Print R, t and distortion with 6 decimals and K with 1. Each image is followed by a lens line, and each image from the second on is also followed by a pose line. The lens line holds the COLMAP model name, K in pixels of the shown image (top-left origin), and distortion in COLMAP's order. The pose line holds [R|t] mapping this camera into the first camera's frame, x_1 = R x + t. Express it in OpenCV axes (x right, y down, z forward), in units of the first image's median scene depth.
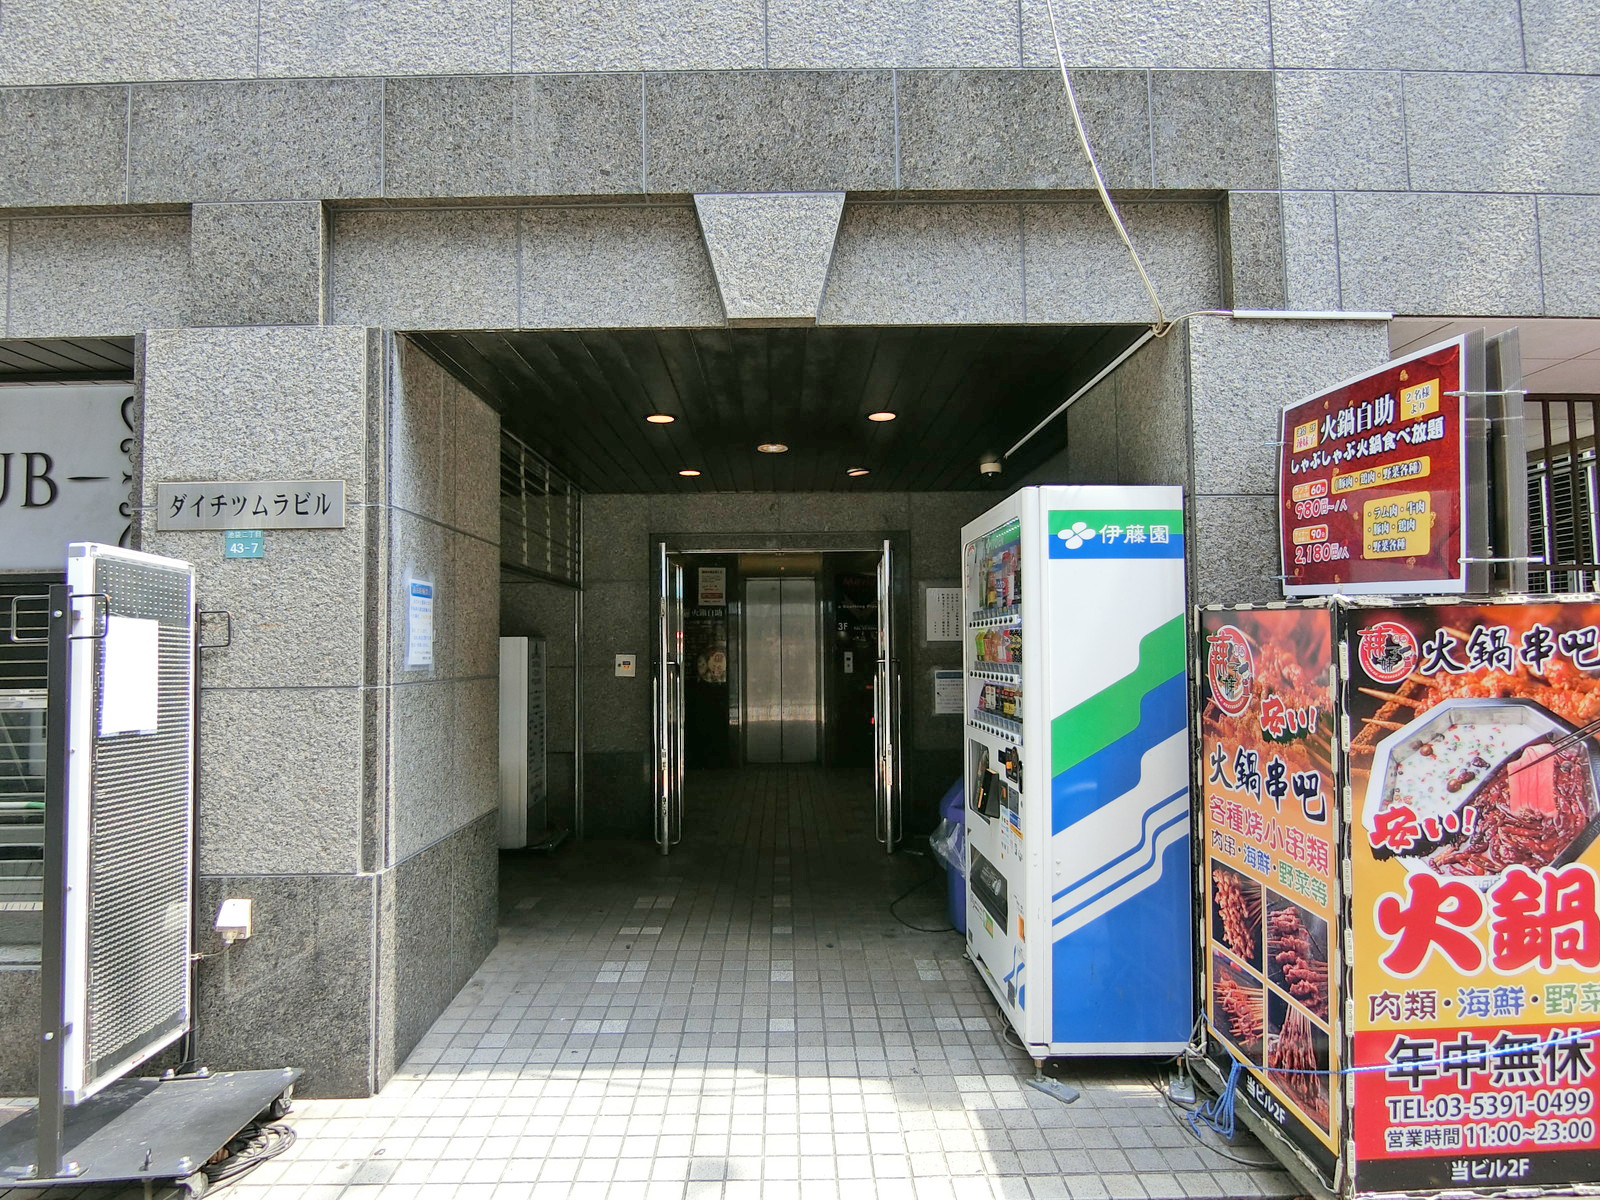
lens RADIAL K [[905.6, 0, 800.7], [0, 905.6, 597.2], [0, 0, 1]] dist [0.005205, 0.000584]
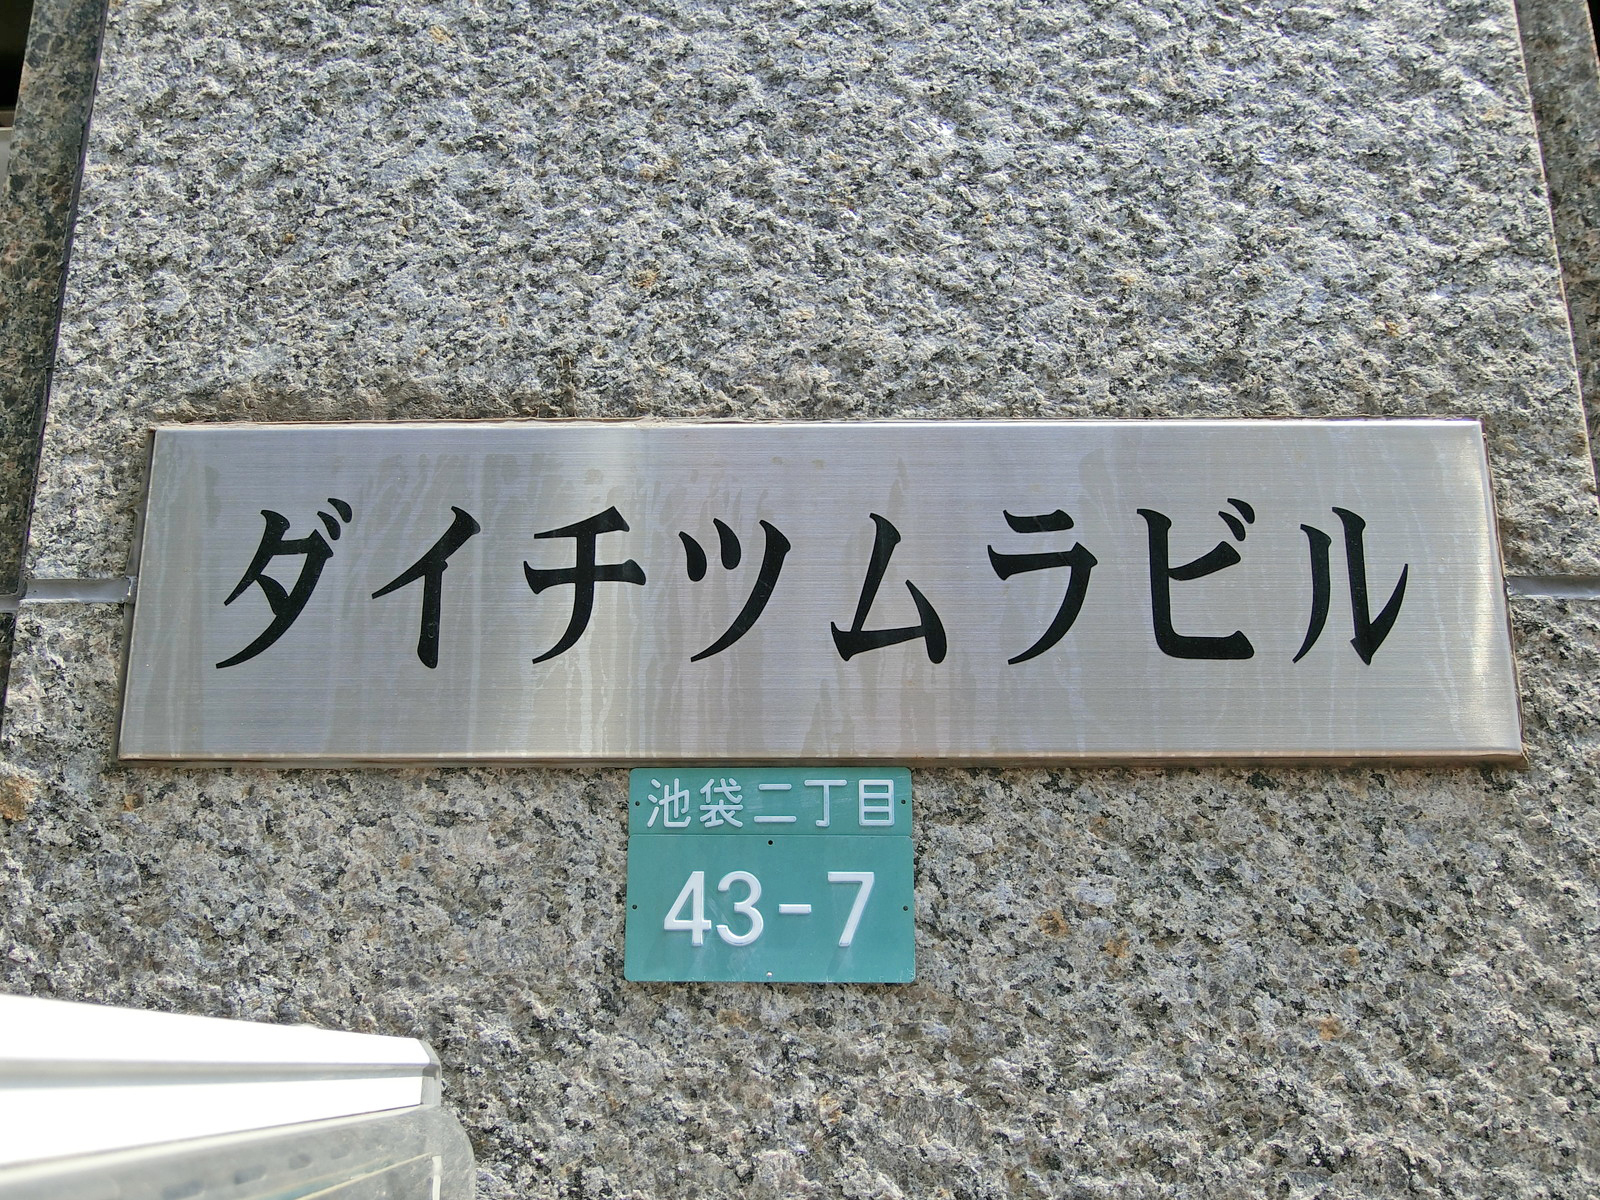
lens RADIAL K [[1596.7, 0, 797.1], [0, 1596.7, 599.8], [0, 0, 1]] dist [-0.046652, 0.000000]
pose [[0.999903, 0.013479, -0.003562, -0.608451], [-0.013936, 0.973472, -0.228383, -0.045139], [0.000389, 0.228410, 0.973565, 0.769920]]
